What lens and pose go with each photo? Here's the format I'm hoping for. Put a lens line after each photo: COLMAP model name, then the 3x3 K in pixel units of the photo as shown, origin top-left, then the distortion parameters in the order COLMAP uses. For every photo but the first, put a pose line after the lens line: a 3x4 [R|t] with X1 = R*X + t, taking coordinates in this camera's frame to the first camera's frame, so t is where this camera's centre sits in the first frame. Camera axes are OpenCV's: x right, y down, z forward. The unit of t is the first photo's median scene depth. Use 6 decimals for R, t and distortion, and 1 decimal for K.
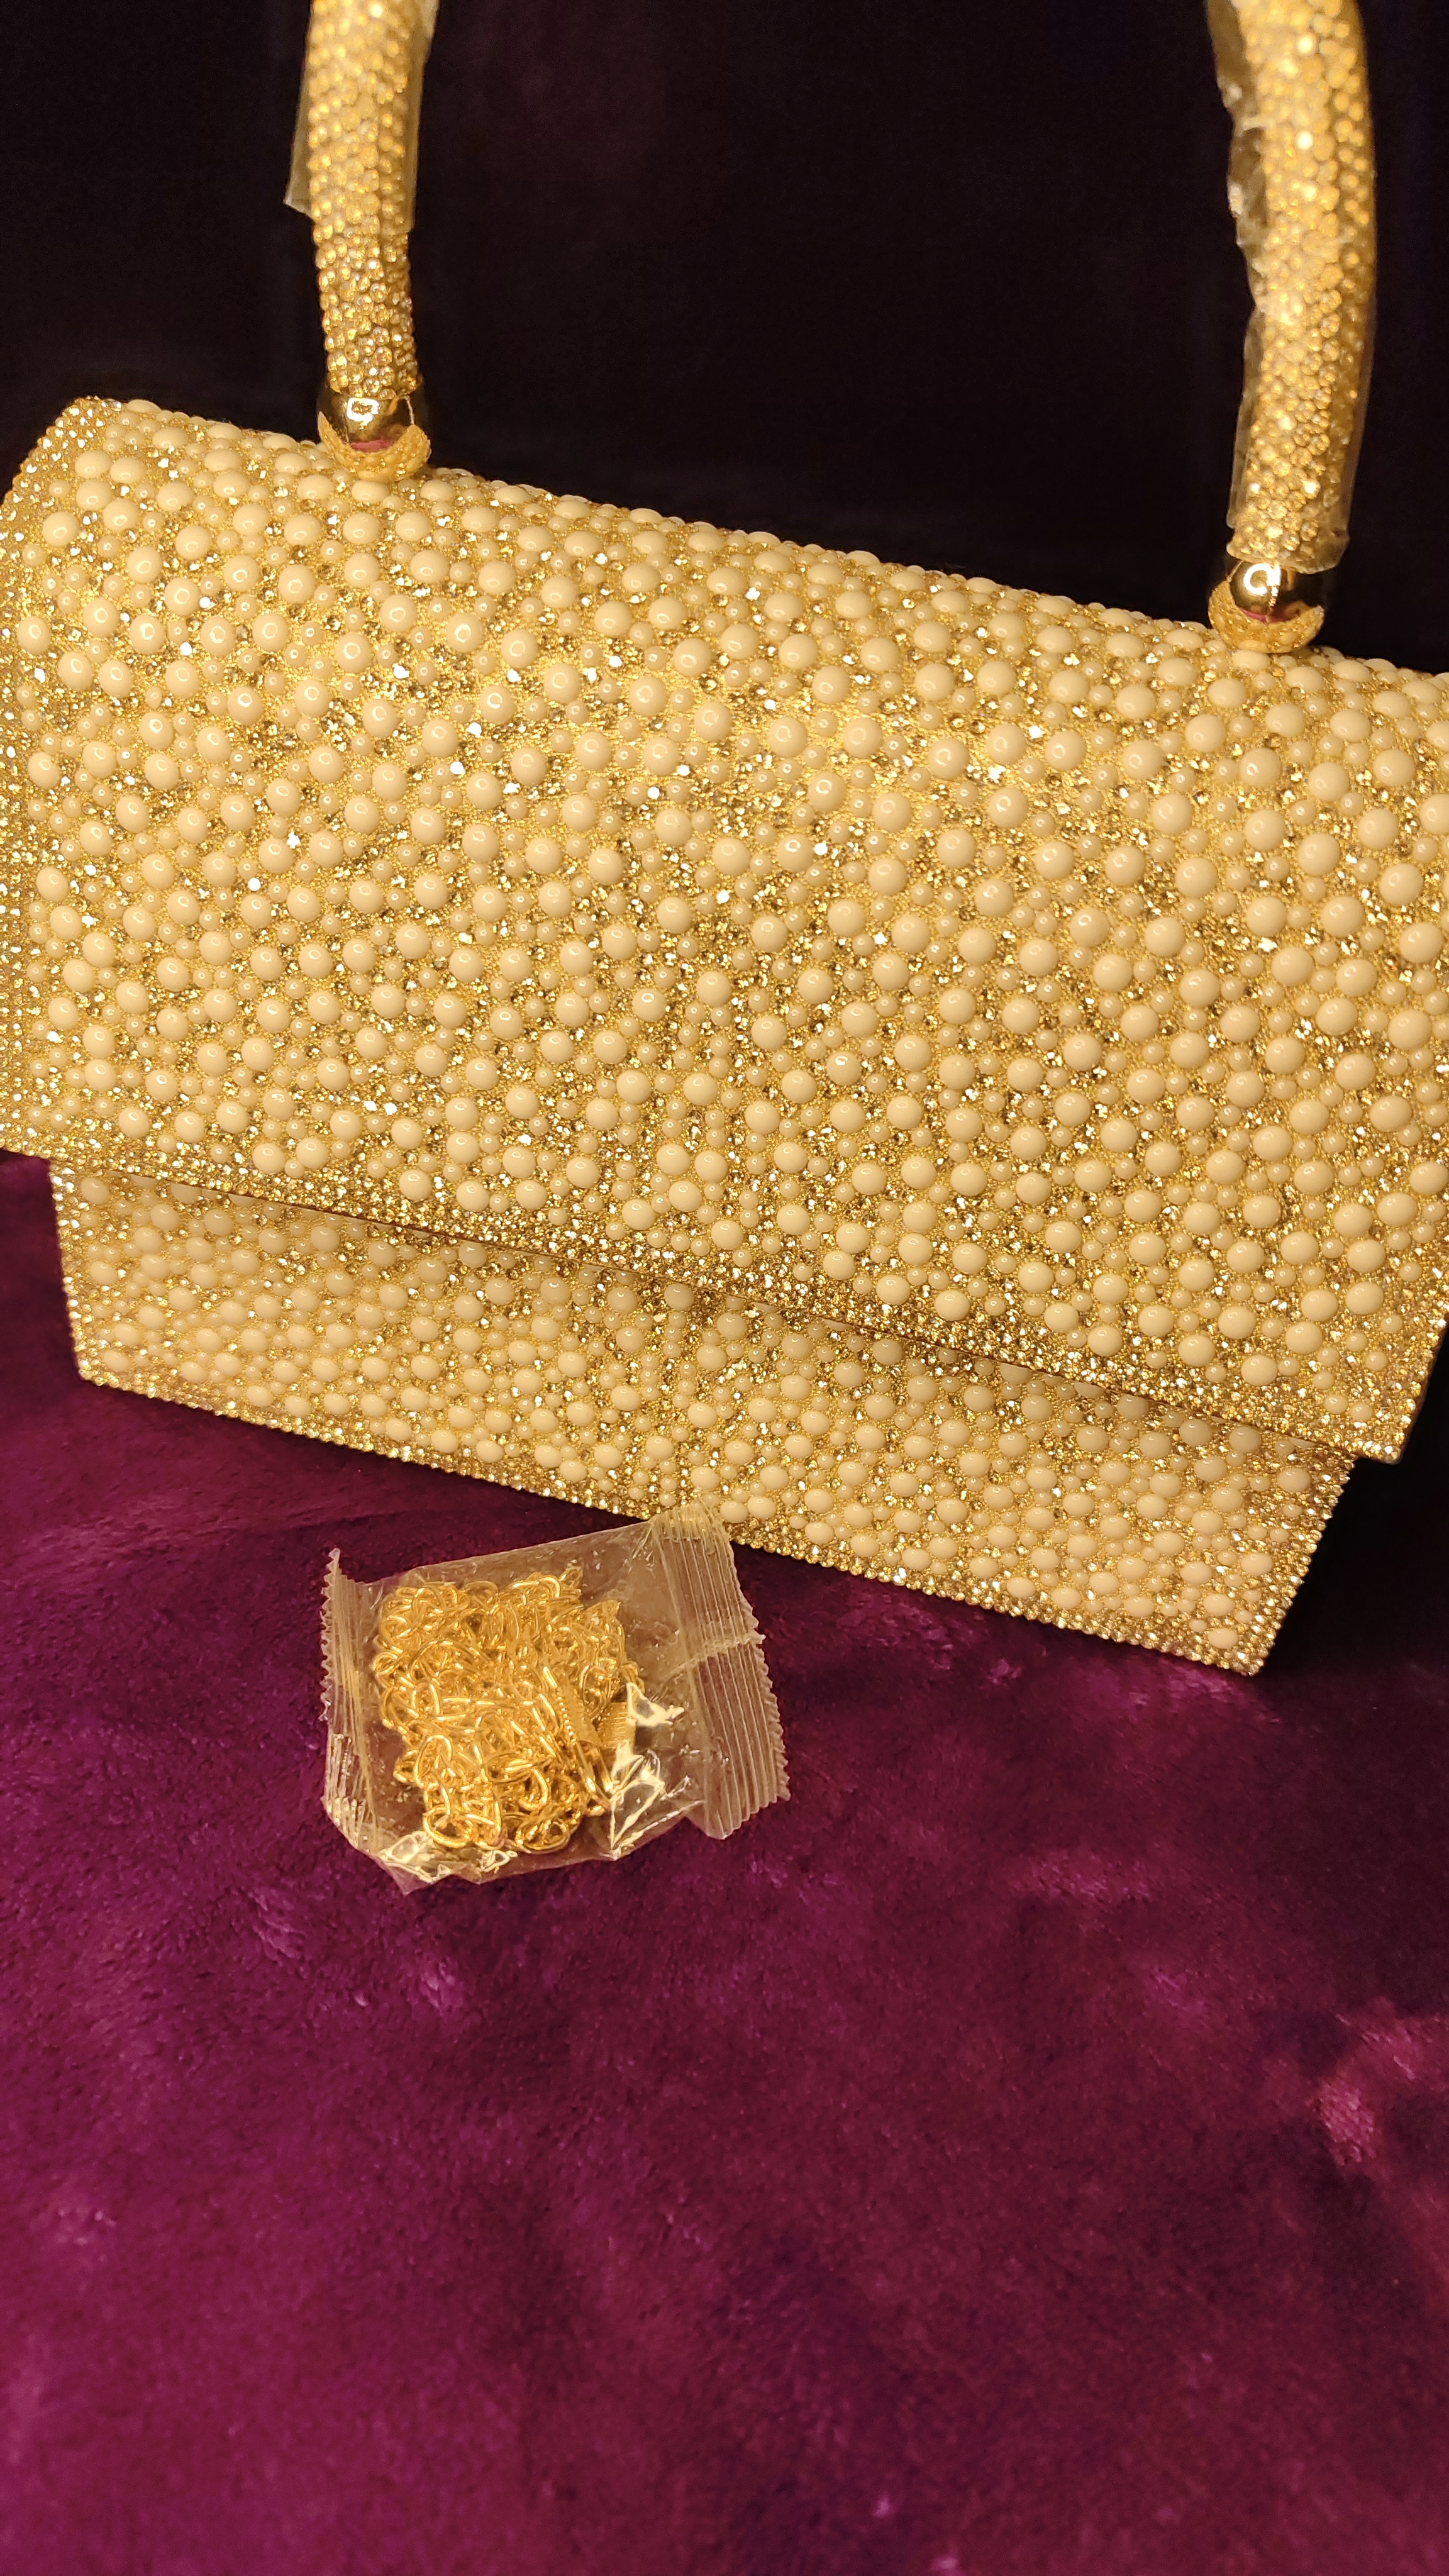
lens RADIAL K [[1665.8, 0, 764.7], [0, 1665.8, 1250.8], [0, 0, 1]] dist [-0.003057, -0.000568]
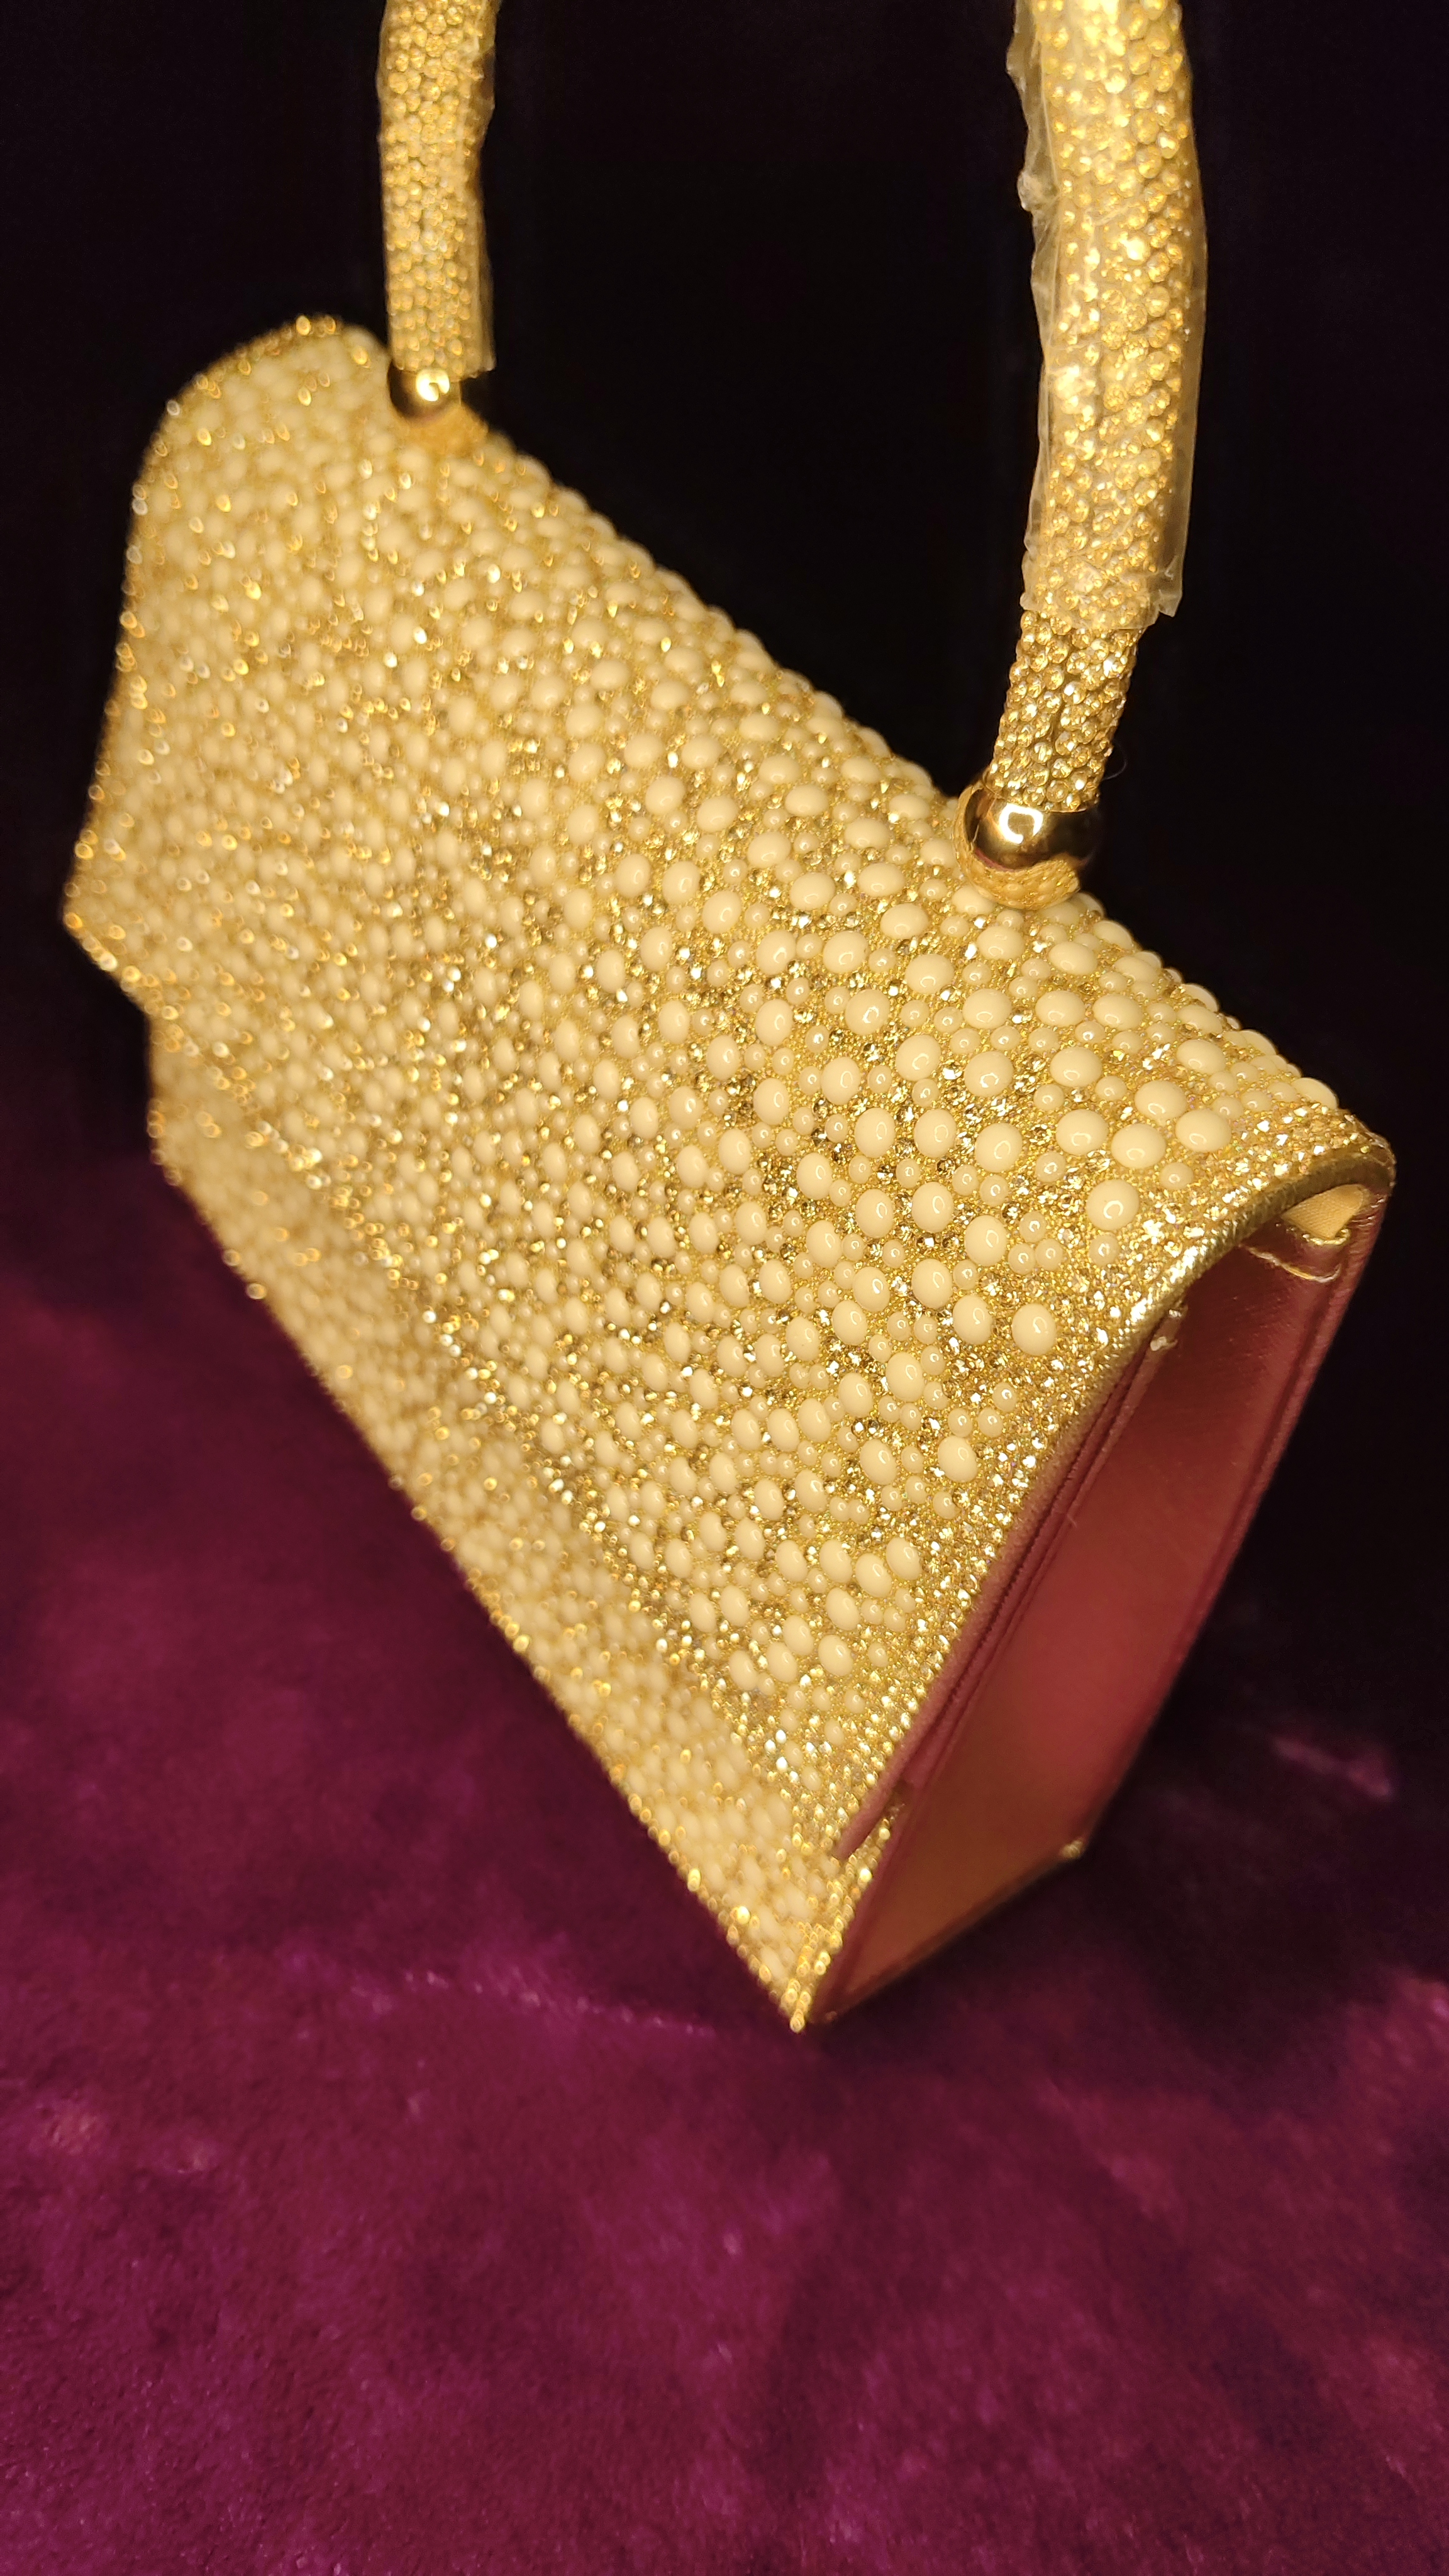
lens RADIAL K [[1711.7, 0, 734.5], [0, 1711.7, 1322.7], [0, 0, 1]] dist [0.001618, -0.001870]
pose [[0.777444, 0.468103, -0.420072, 0.586740], [-0.467129, 0.876976, 0.112716, -0.187981], [0.421155, 0.108597, 0.900464, 0.173993]]
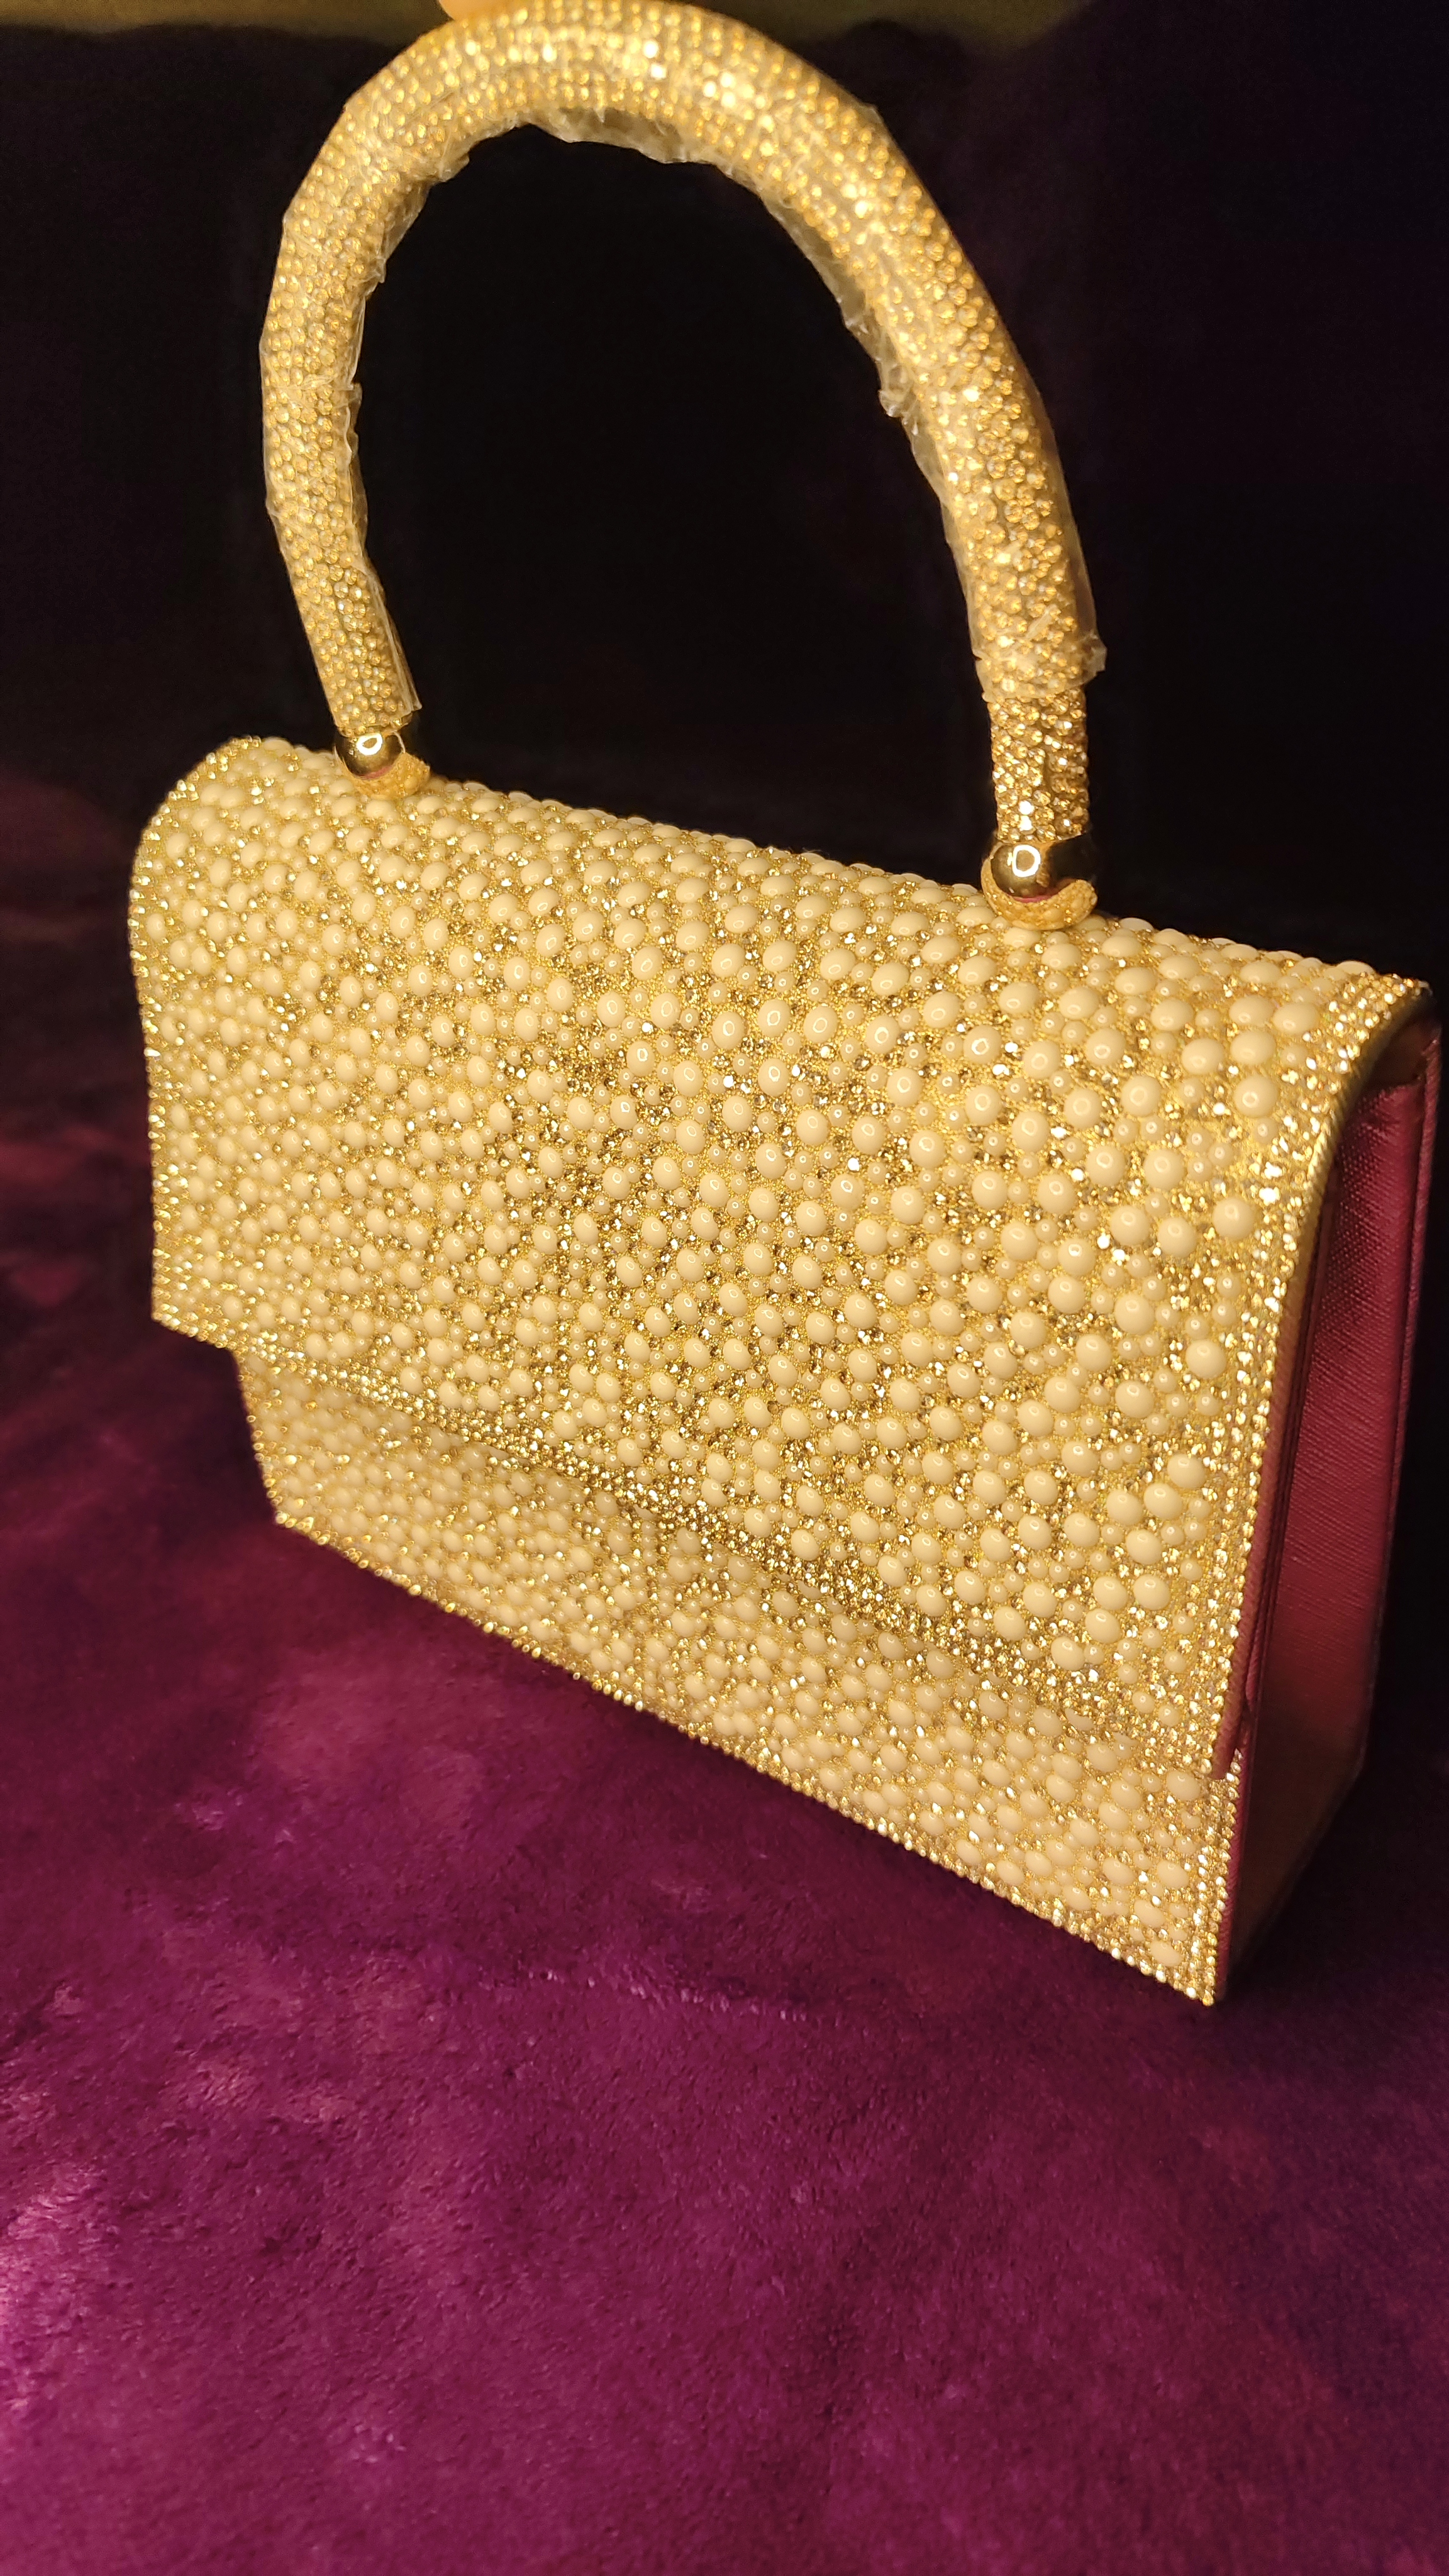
lens RADIAL K [[1711.7, 0, 734.5], [0, 1711.7, 1322.7], [0, 0, 1]] dist [0.001618, -0.001870]
pose [[0.905642, 0.078800, -0.416657, 0.521503], [-0.112602, 0.991996, -0.057139, -0.039846], [0.408820, 0.098664, 0.907266, 0.009557]]
